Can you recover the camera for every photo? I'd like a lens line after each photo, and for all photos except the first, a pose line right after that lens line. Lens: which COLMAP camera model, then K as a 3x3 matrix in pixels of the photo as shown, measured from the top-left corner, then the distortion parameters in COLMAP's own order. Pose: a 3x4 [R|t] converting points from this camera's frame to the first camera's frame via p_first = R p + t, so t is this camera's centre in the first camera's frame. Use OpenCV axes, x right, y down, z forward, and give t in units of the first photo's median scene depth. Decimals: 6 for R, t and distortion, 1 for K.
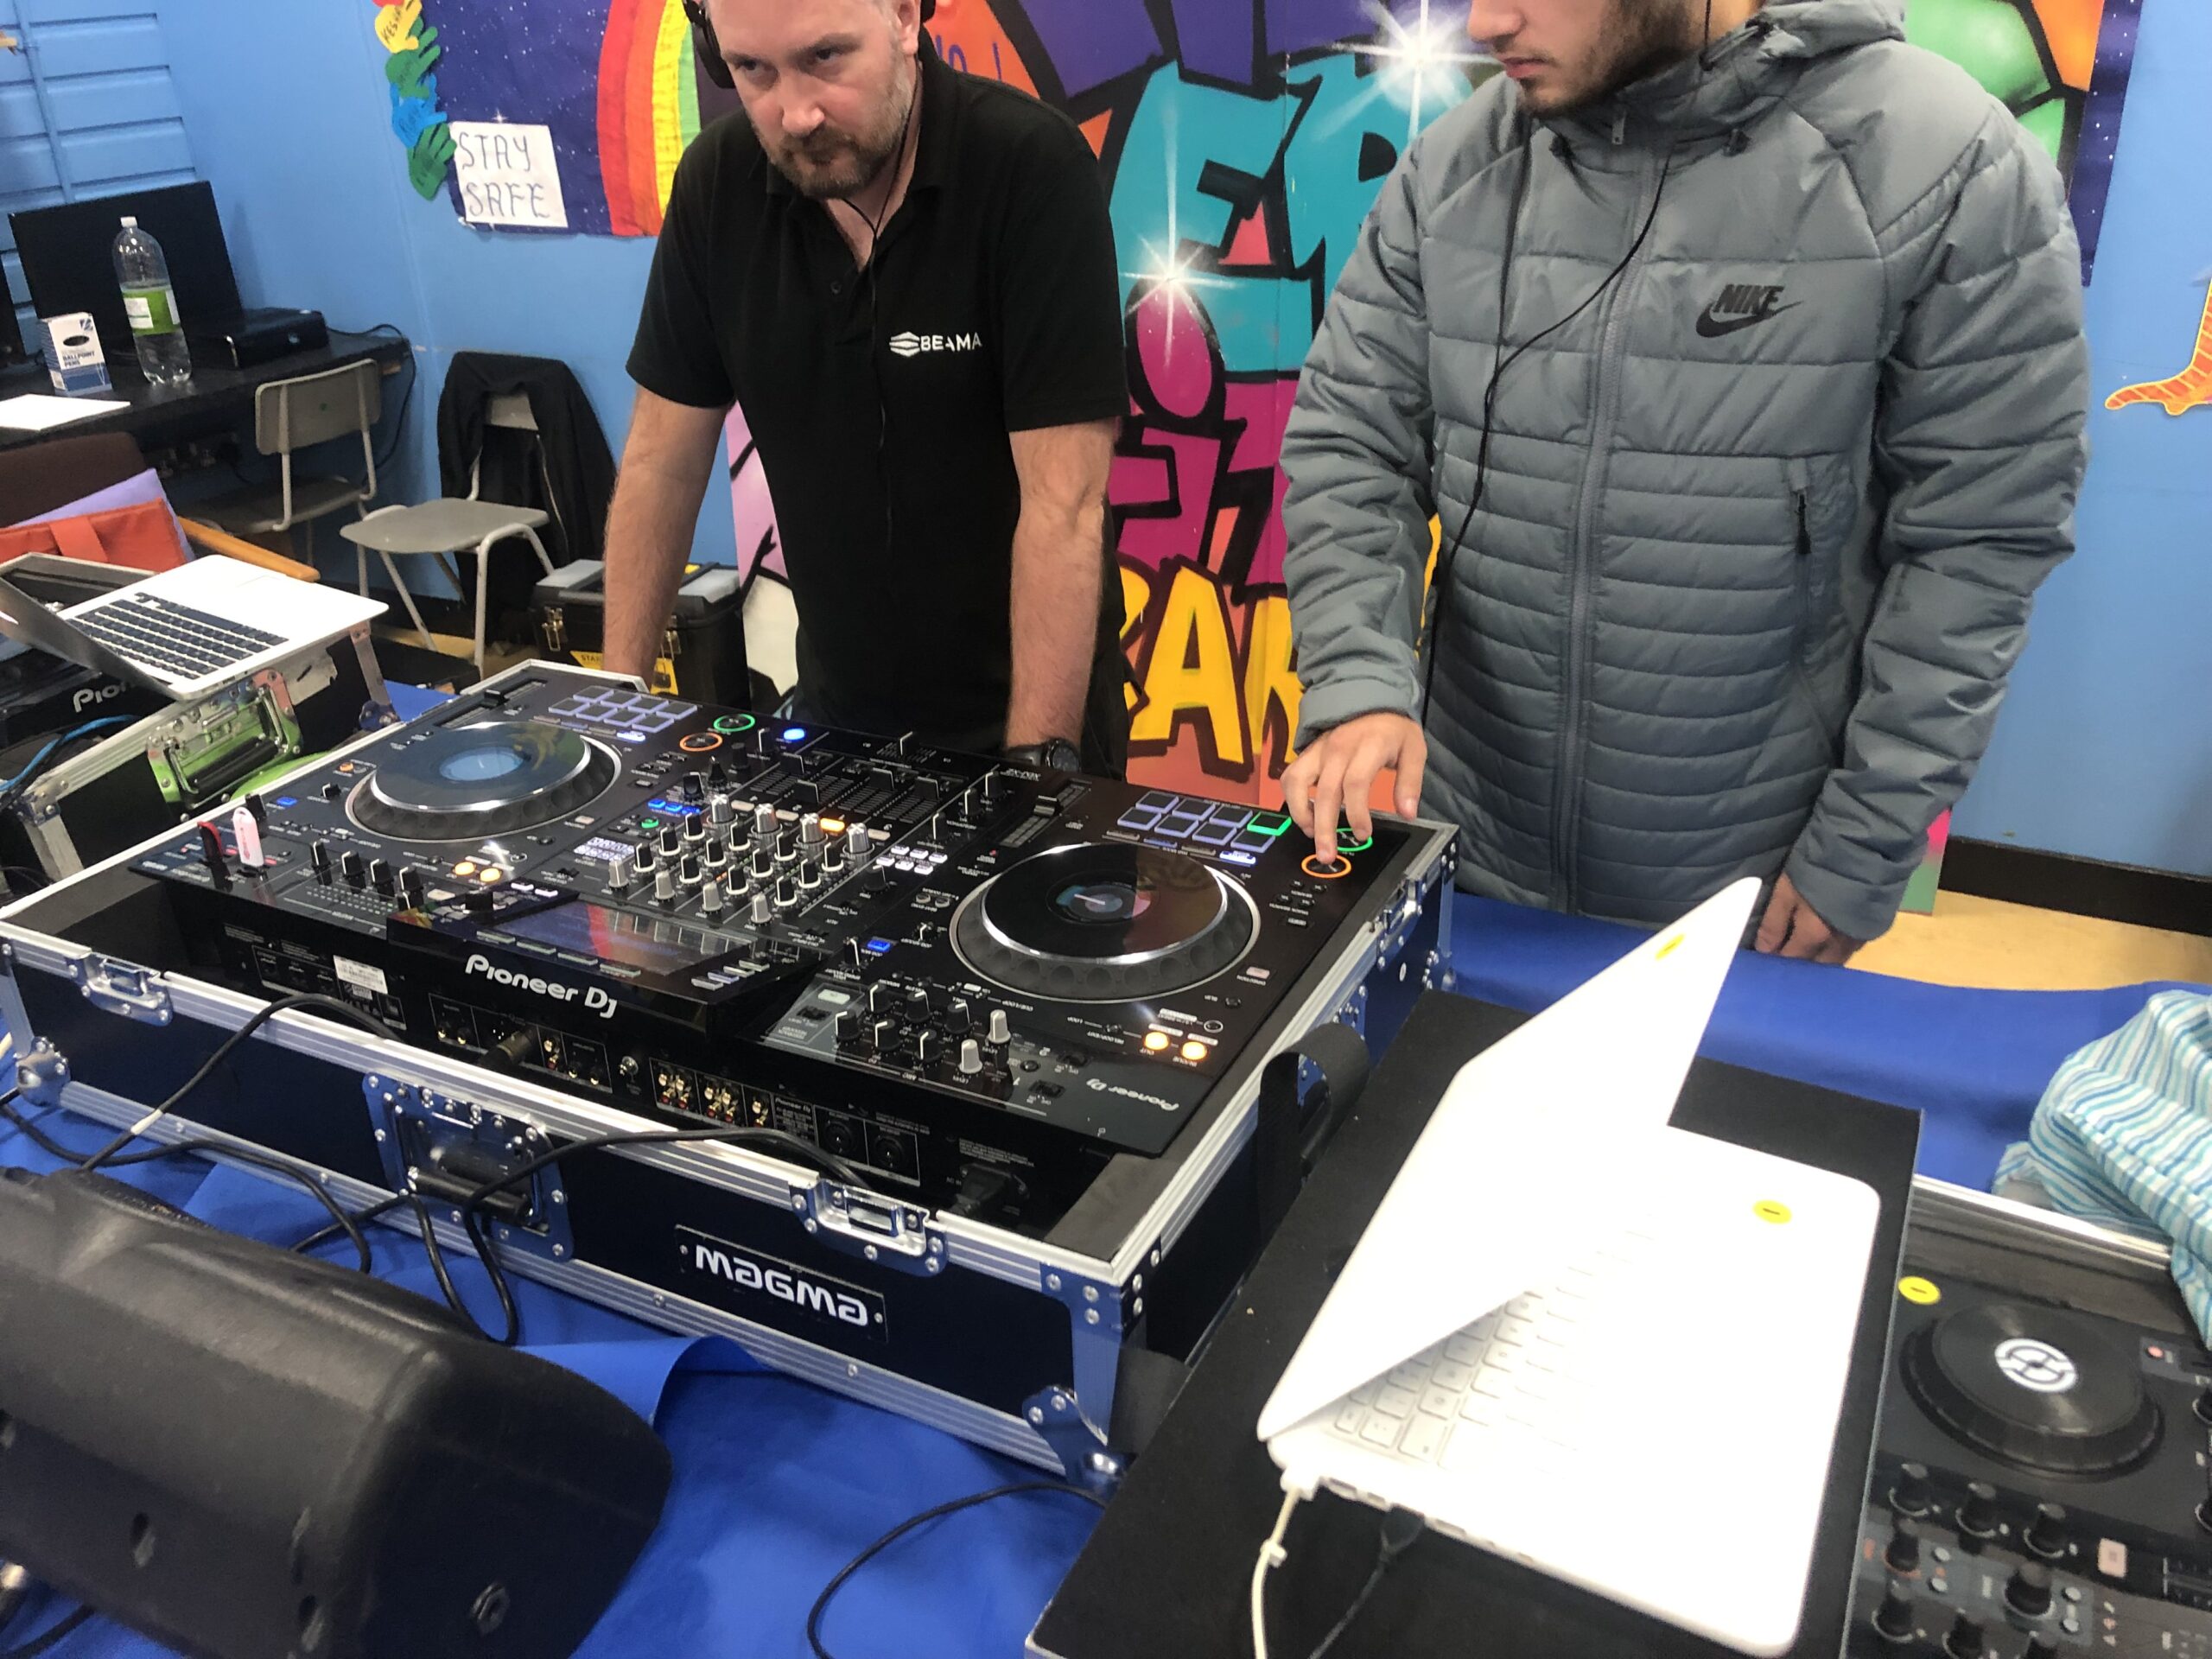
lens RADIAL K [[1839.7, 0, 1097.9], [0, 1839.7, 818.5], [0, 0, 1]] dist [-0.036156, 0.116096]
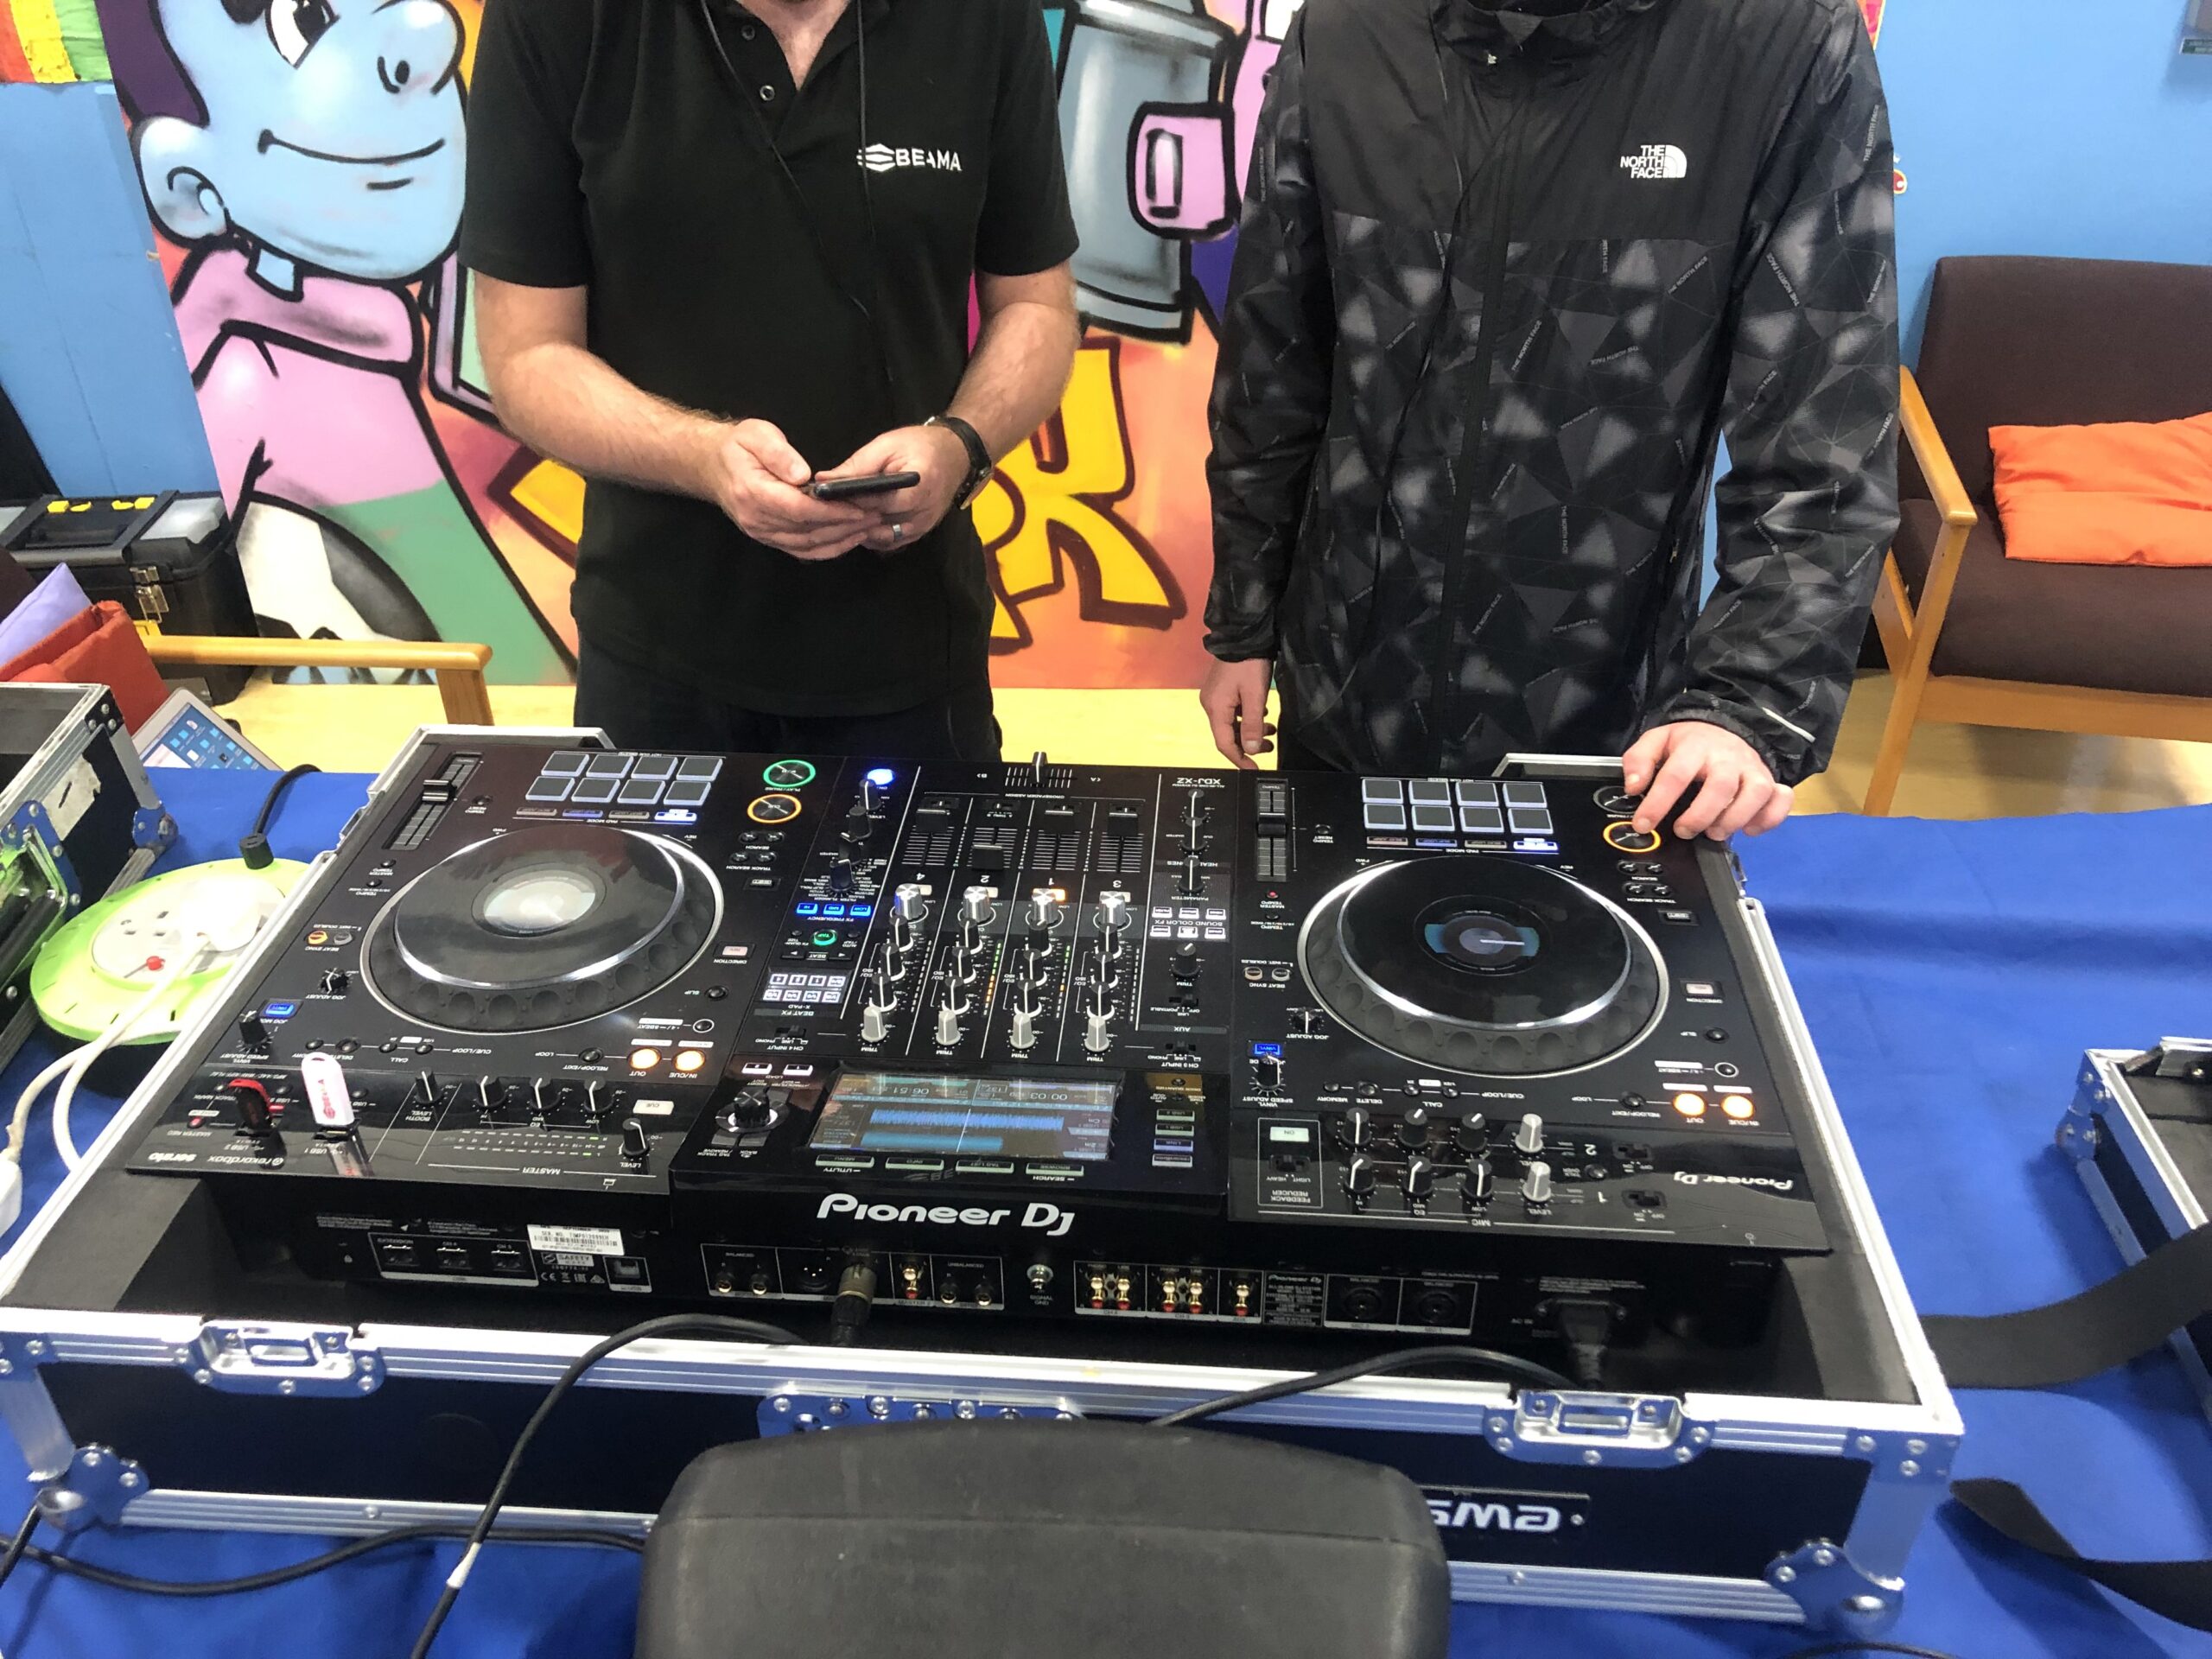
lens RADIAL K [[1802.5, 0, 1093.6], [0, 1802.5, 845.5], [0, 0, 1]] dist [0.028822, -0.010474]
pose [[0.920503, -0.197185, 0.337331, -0.451538], [0.152484, 0.976153, 0.154511, -0.159602], [-0.359754, -0.090790, 0.928619, 0.279630]]
